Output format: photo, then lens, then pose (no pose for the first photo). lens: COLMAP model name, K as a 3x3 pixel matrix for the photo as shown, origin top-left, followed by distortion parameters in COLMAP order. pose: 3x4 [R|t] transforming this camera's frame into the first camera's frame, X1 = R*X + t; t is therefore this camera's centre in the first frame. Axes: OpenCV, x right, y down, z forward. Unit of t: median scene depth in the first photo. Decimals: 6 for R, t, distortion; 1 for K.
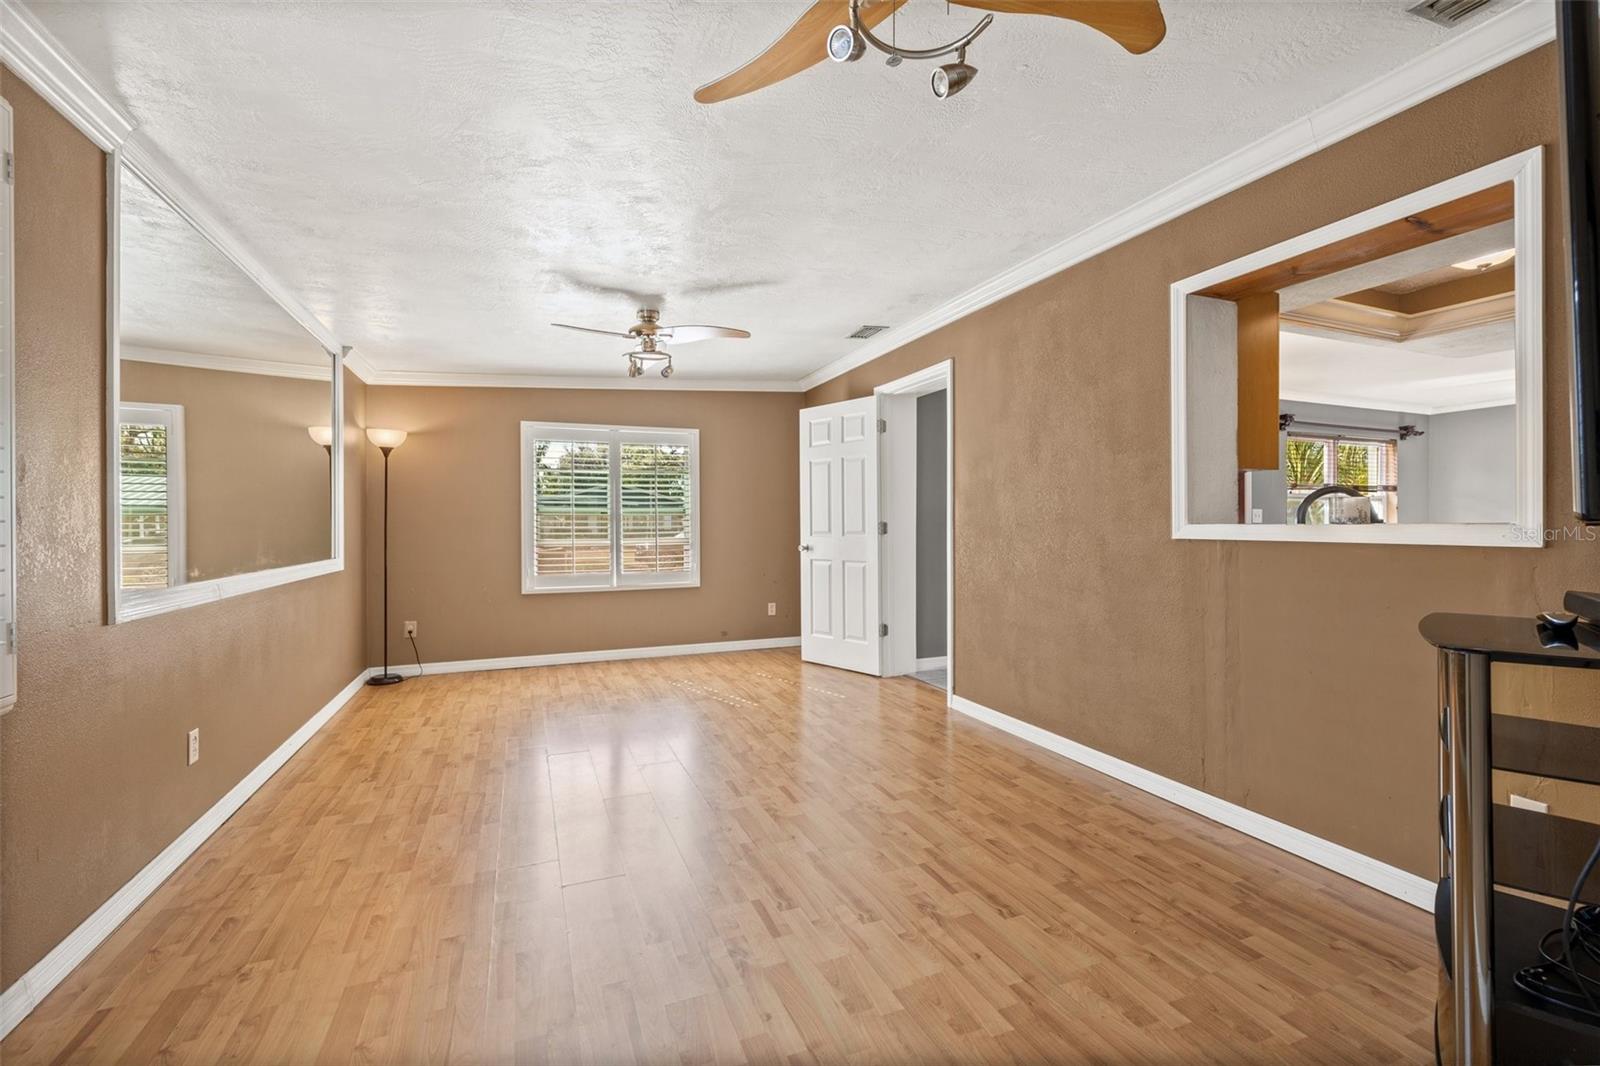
lens RADIAL K [[673.4, 0, 800.9], [0, 673.4, 529.5], [0, 0, 1]] dist [-0.001073, 0.000795]
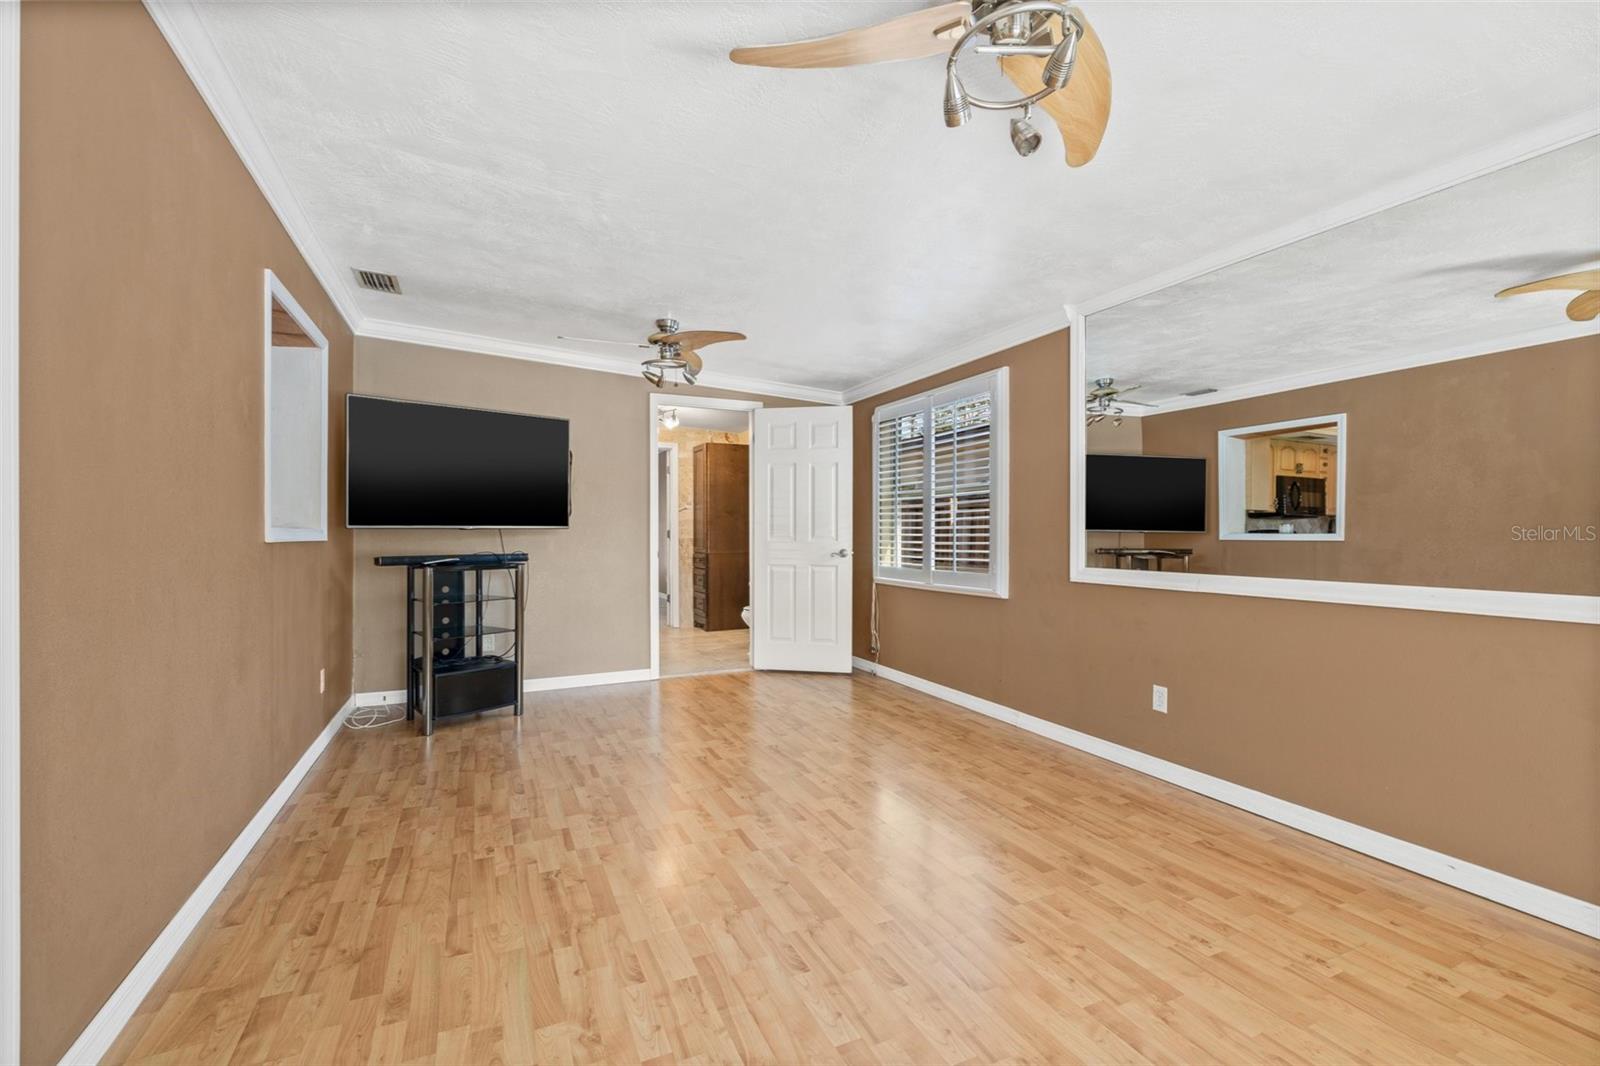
lens RADIAL K [[673.4, 0, 800.1], [0, 673.4, 528.6], [0, 0, 1]] dist [-0.001073, 0.000795]
pose [[-0.998676, 0.002226, -0.051385, -0.141119], [0.002222, 0.999998, 0.000137, -0.004102], [0.051385, 0.000023, -0.998679, 2.079620]]
